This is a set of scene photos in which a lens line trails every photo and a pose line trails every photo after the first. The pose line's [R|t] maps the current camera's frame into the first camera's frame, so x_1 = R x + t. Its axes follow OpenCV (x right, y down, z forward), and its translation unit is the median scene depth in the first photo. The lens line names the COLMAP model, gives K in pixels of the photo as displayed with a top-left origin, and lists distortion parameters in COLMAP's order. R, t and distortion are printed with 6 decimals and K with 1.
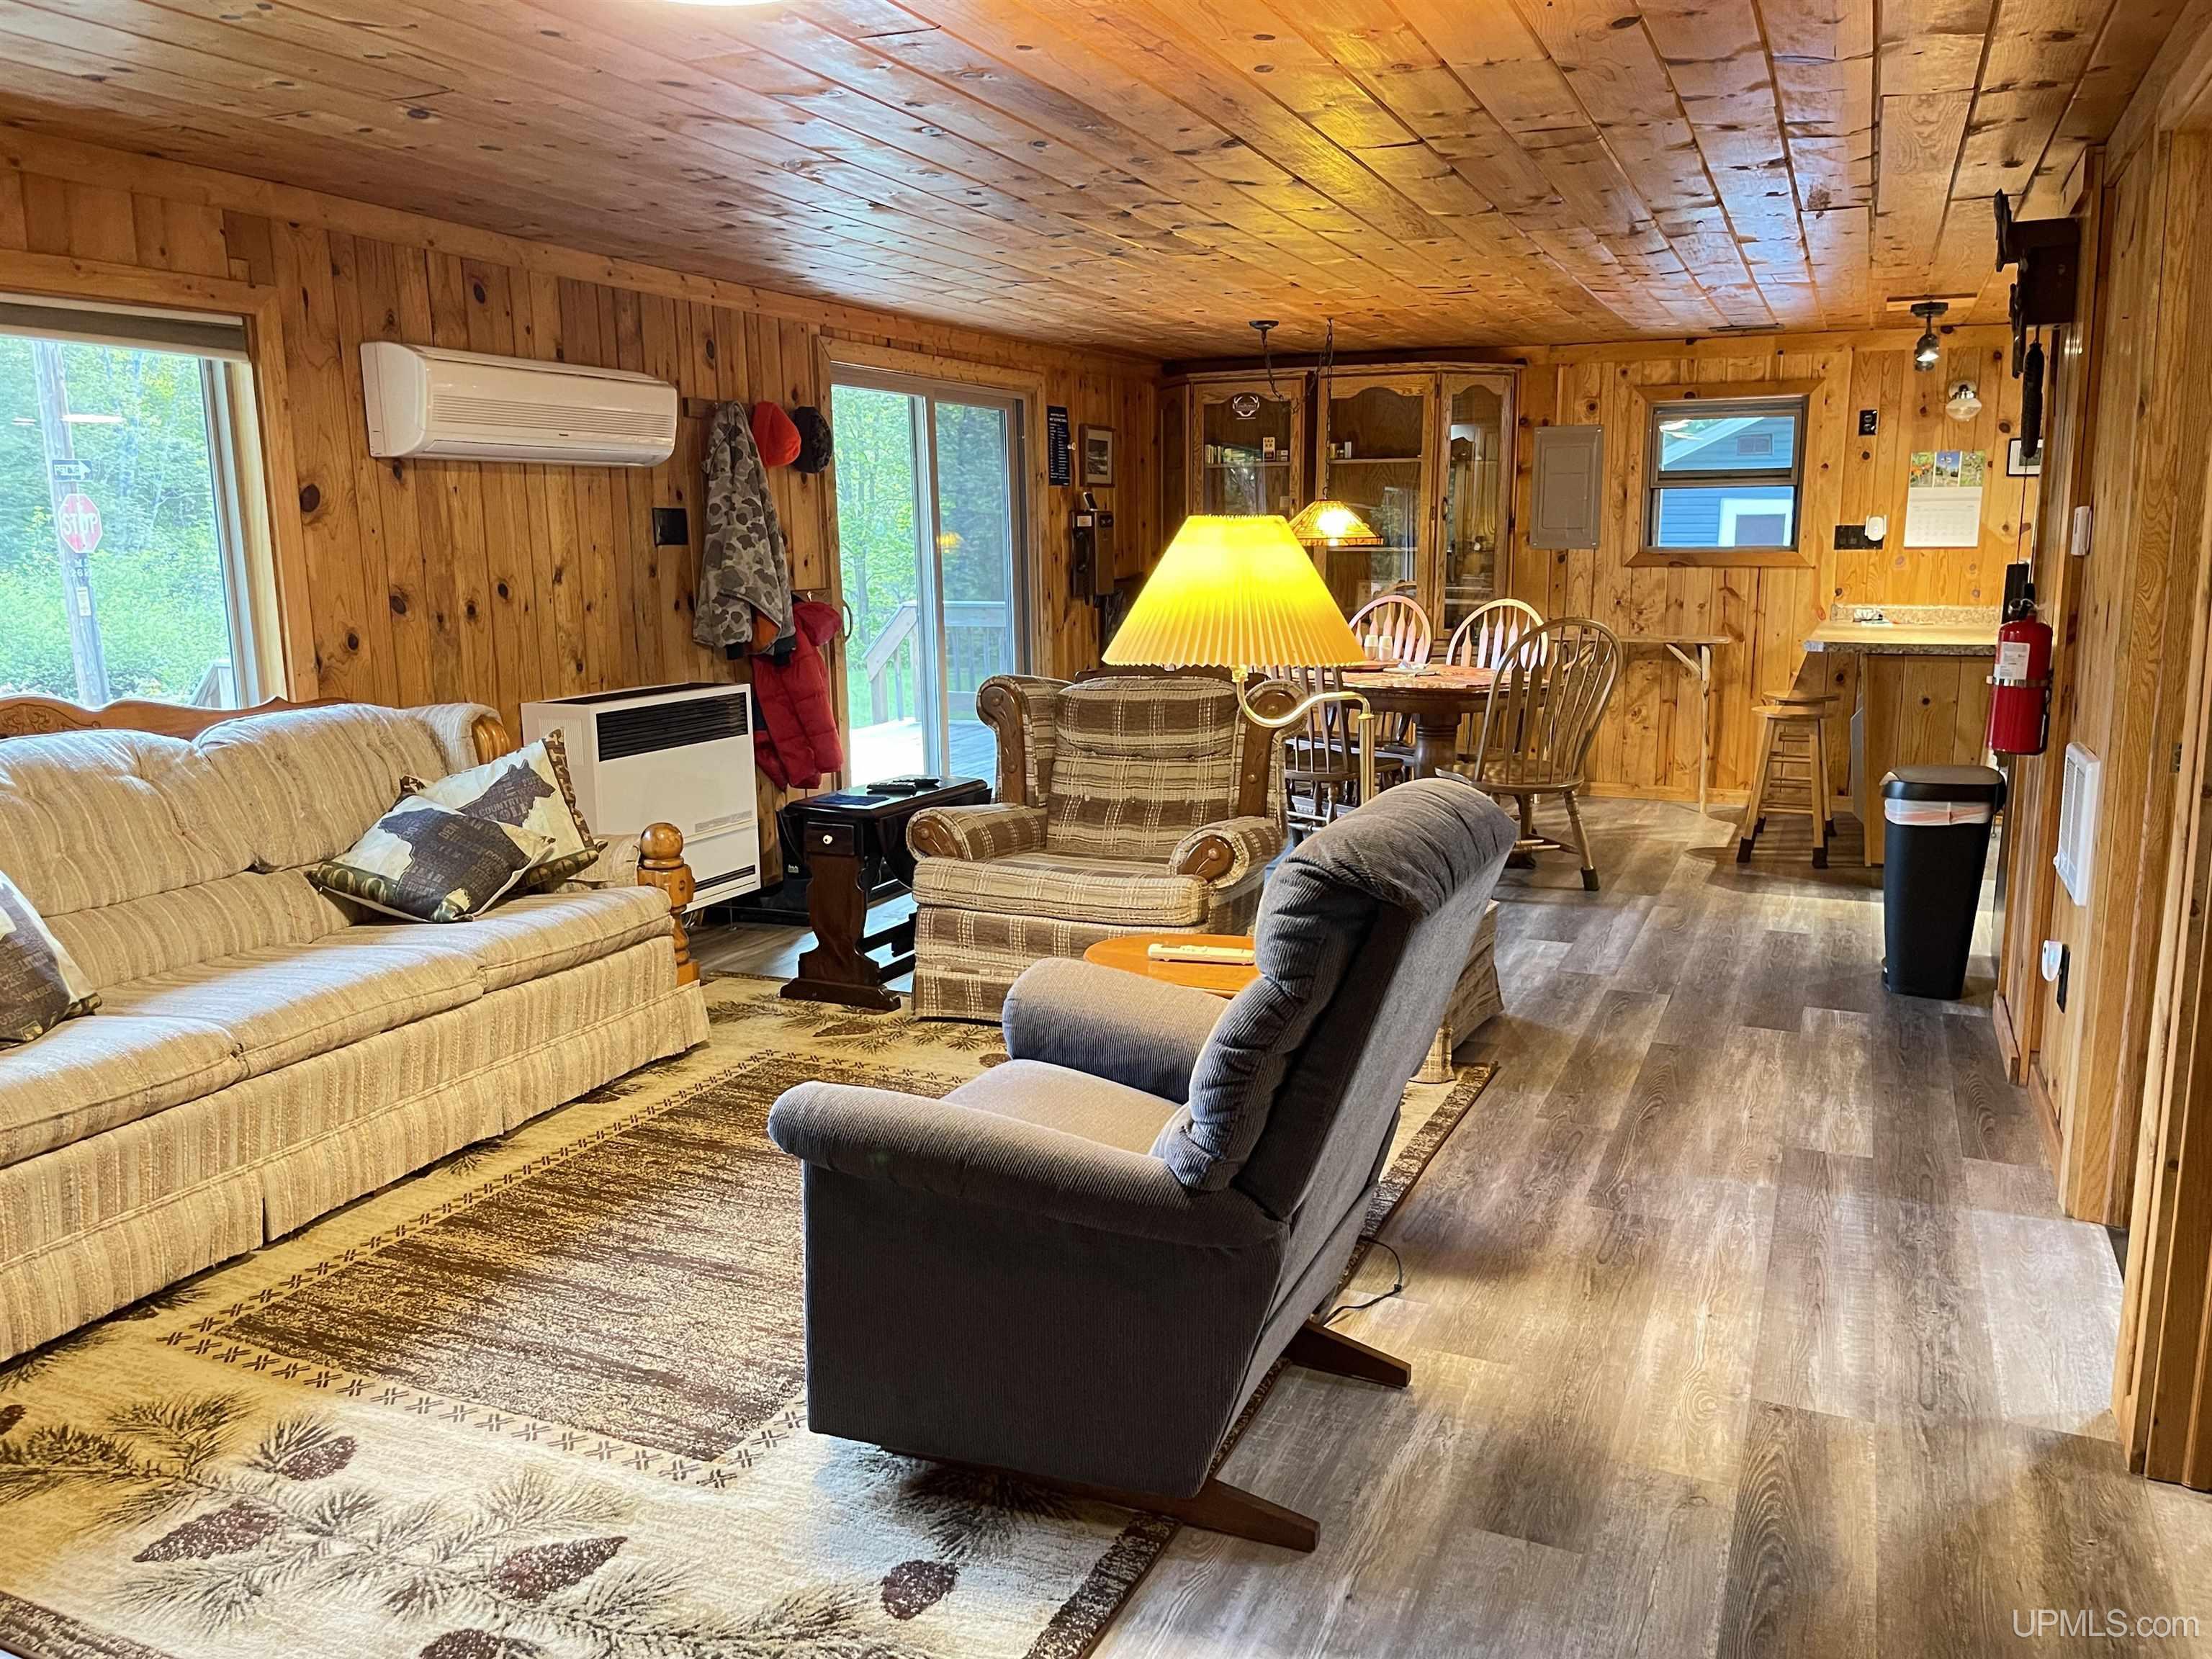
lens RADIAL K [[1712.9, 0, 1116.8], [0, 1712.9, 828.6], [0, 0, 1]] dist [0.045292, 0.011348]
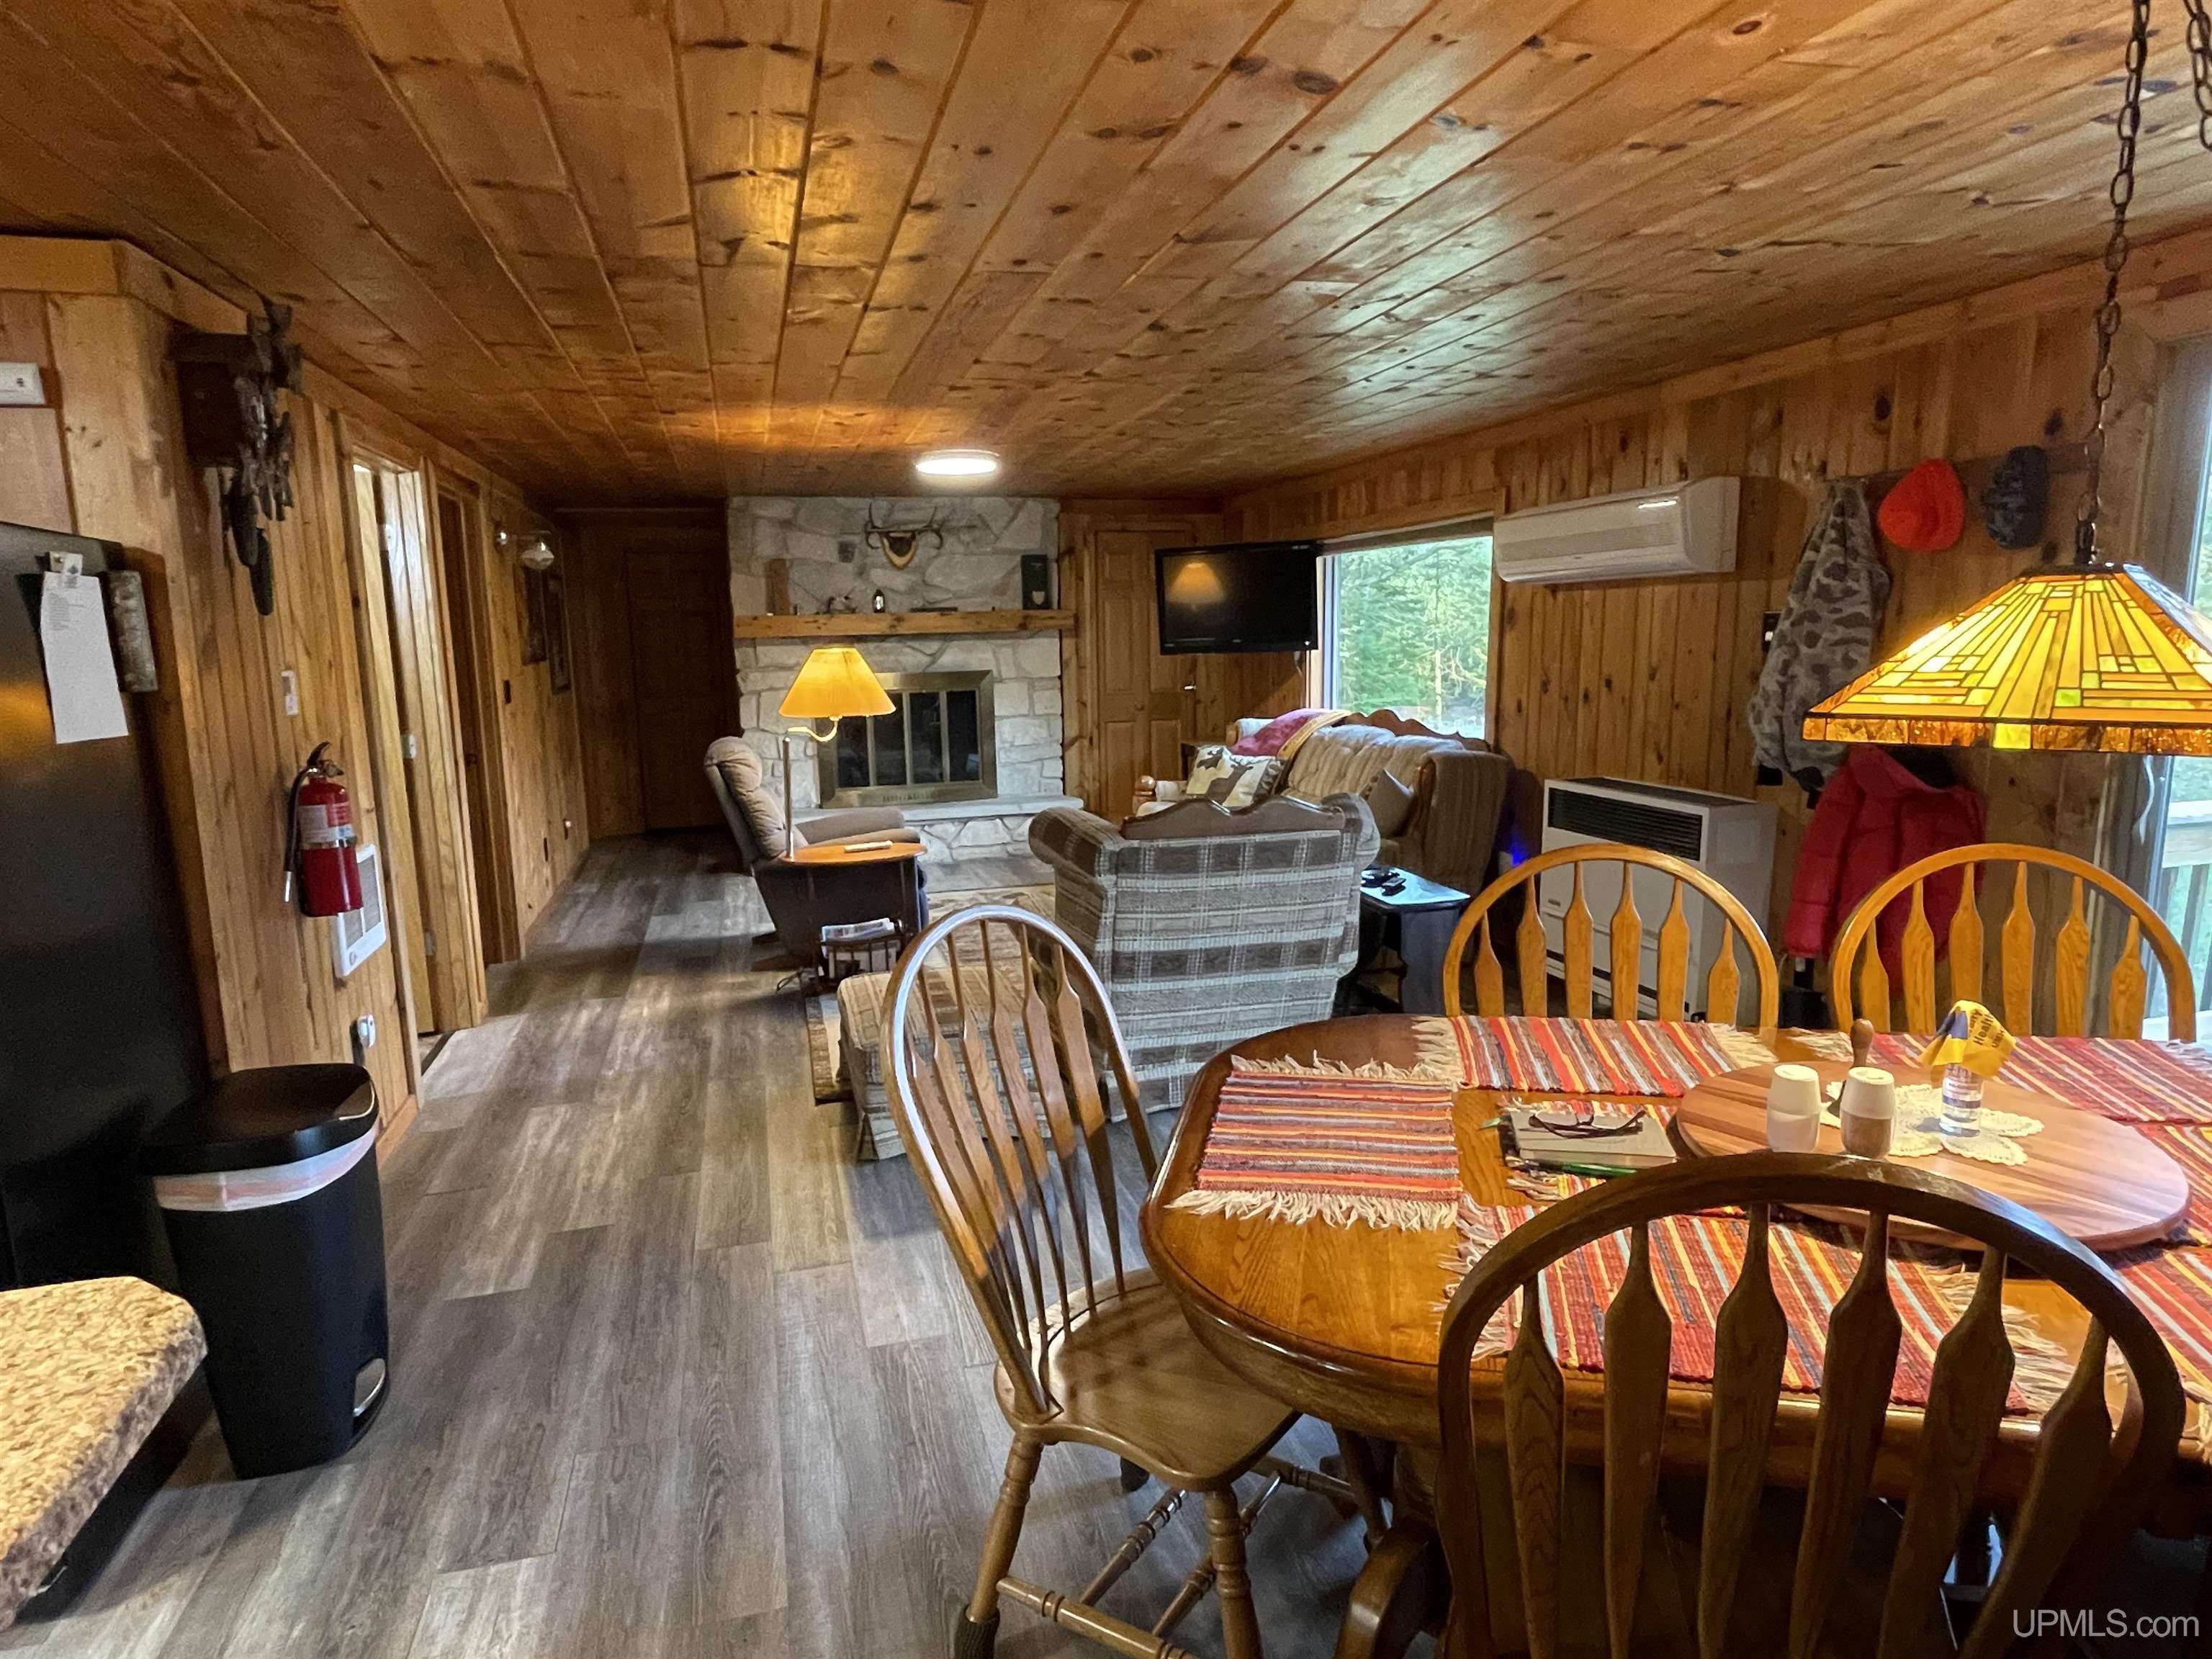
lens RADIAL K [[1263.8, 0, 1116.7], [0, 1263.8, 839.7], [0, 0, 1]] dist [0.011856, -0.007549]
pose [[-0.771858, 0.135271, -0.621238, 0.848082], [-0.077938, 0.949605, 0.303605, -0.474516], [0.631000, 0.282758, -0.722418, 2.485950]]
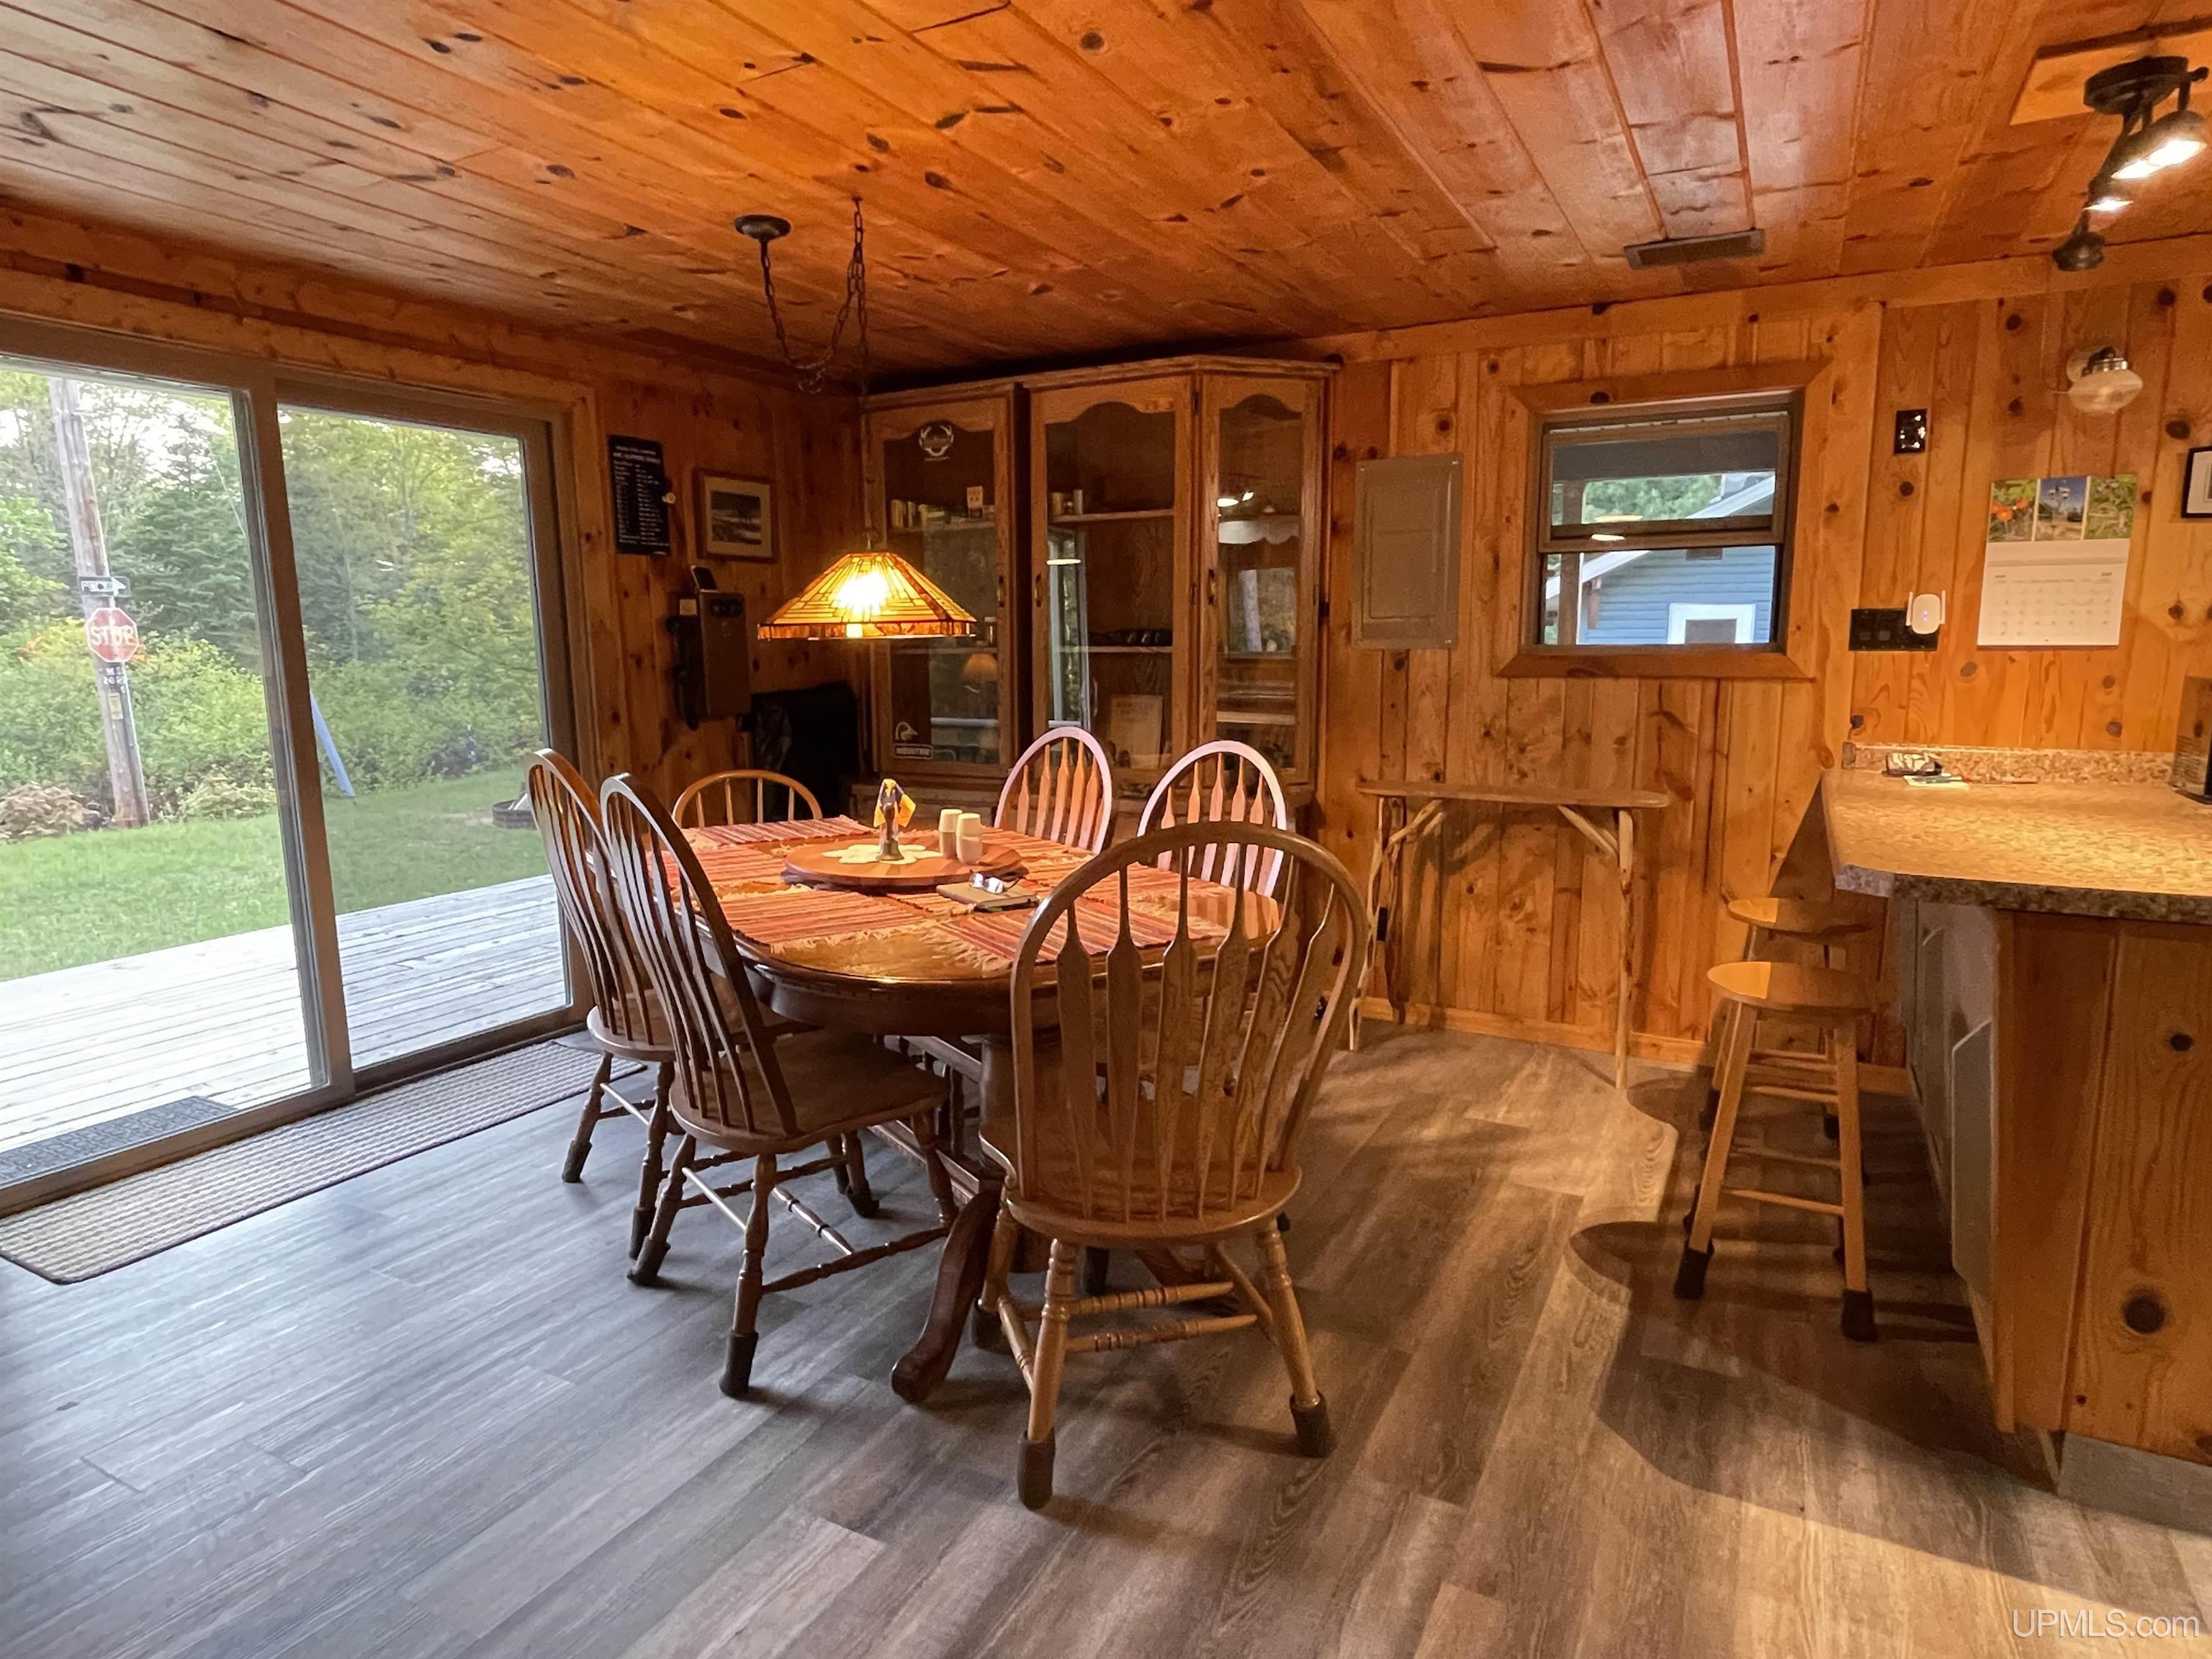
lens RADIAL K [[1263.8, 0, 1096.9], [0, 1263.8, 832.4], [0, 0, 1]] dist [0.011856, -0.007549]
pose [[0.995638, 0.011476, -0.092596, 0.194661], [-0.013560, 0.999668, -0.021904, -0.083795], [0.092314, 0.023064, 0.995463, 0.531573]]
